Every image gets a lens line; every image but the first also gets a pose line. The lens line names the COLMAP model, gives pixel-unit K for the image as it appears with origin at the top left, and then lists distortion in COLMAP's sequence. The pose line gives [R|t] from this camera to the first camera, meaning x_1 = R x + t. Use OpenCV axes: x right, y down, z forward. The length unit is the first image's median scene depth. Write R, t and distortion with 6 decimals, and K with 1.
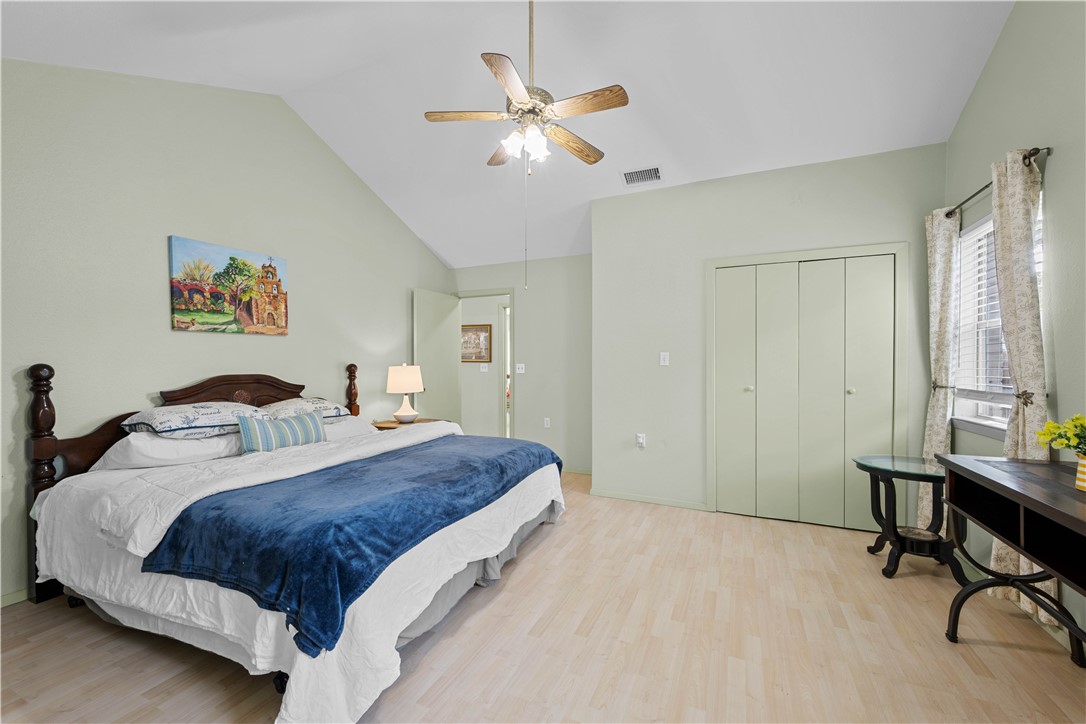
lens RADIAL K [[429.3, 0, 551.5], [0, 429.3, 367.2], [0, 0, 1]] dist [-0.003191, 0.001594]
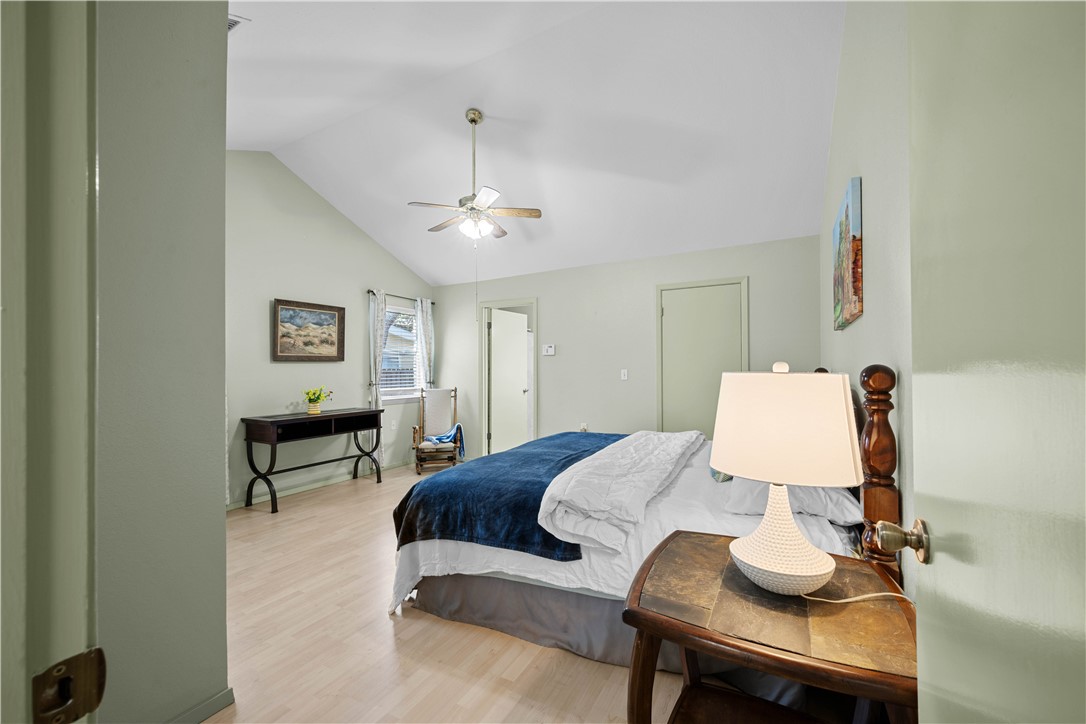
lens RADIAL K [[429.3, 0, 546.8], [0, 429.3, 363.9], [0, 0, 1]] dist [-0.003191, 0.001594]
pose [[-0.997665, 0.012997, 0.067049, -0.285734], [0.011771, 0.999757, -0.018639, -0.006048], [-0.067275, -0.017806, -0.997576, 1.730300]]
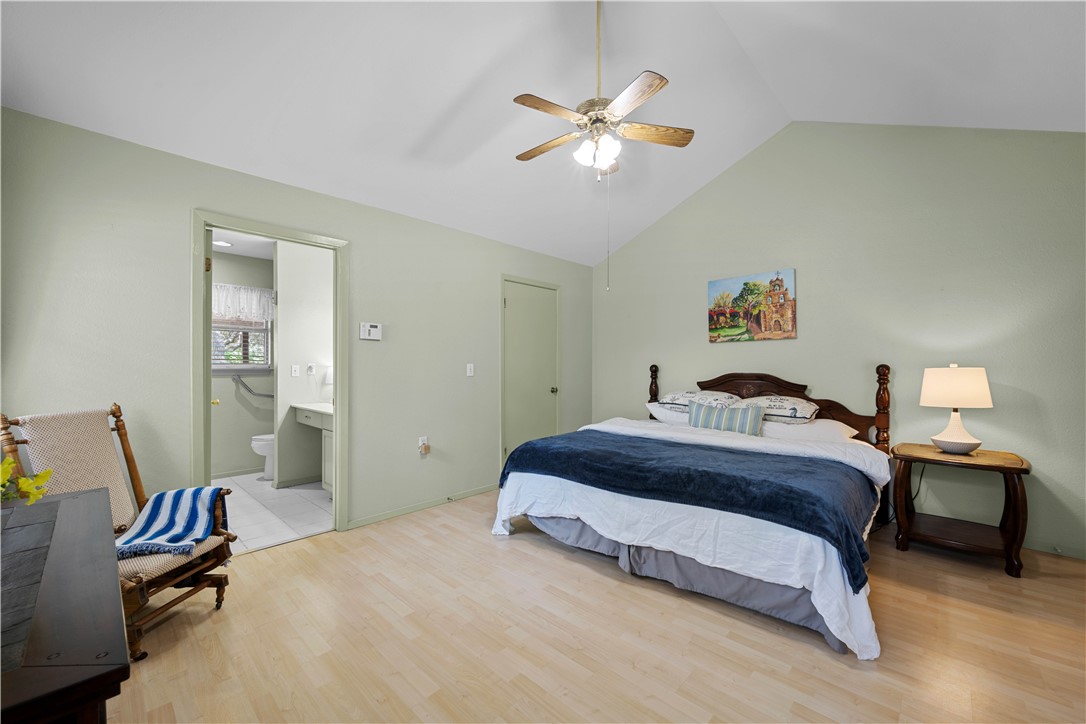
lens RADIAL K [[429.3, 0, 548.3], [0, 429.3, 363.7], [0, 0, 1]] dist [-0.003191, 0.001594]
pose [[-0.314158, 0.002785, -0.949367, 0.666850], [-0.000061, 0.999996, 0.002954, -0.014404], [0.949371, 0.000986, -0.314157, 0.827476]]
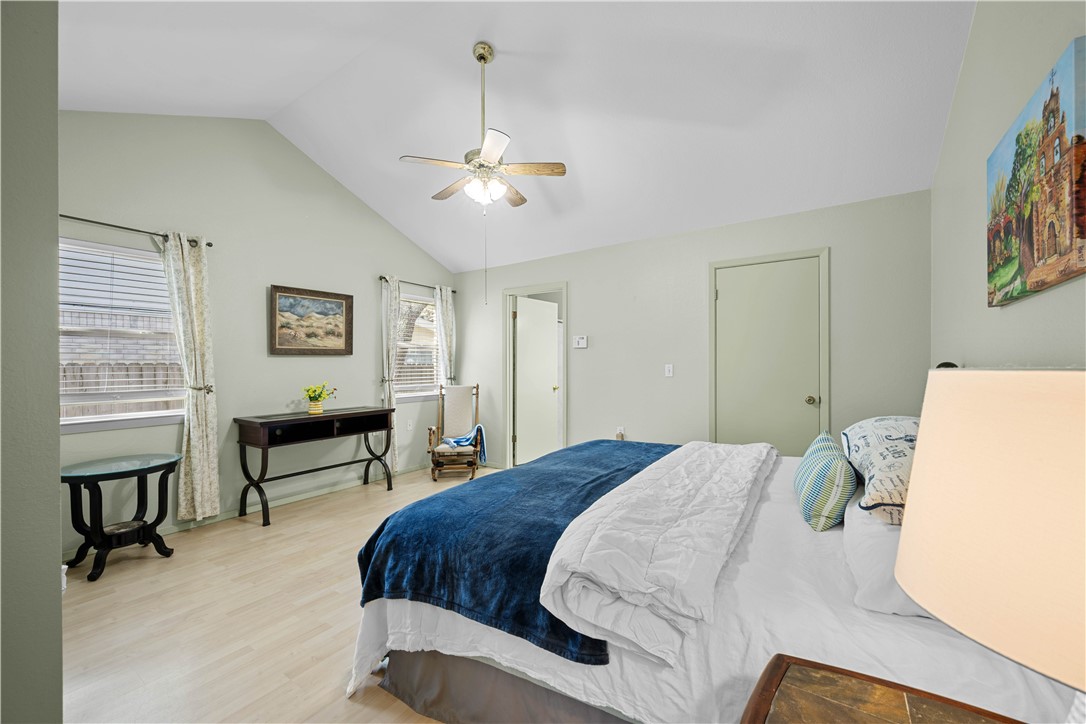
lens RADIAL K [[429.3, 0, 547.3], [0, 429.3, 366.4], [0, 0, 1]] dist [-0.003191, 0.001594]
pose [[-0.987679, 0.010455, 0.156145, -0.298022], [0.010190, 0.999945, -0.002495, -0.005857], [-0.156162, -0.000873, -0.987731, 1.523162]]
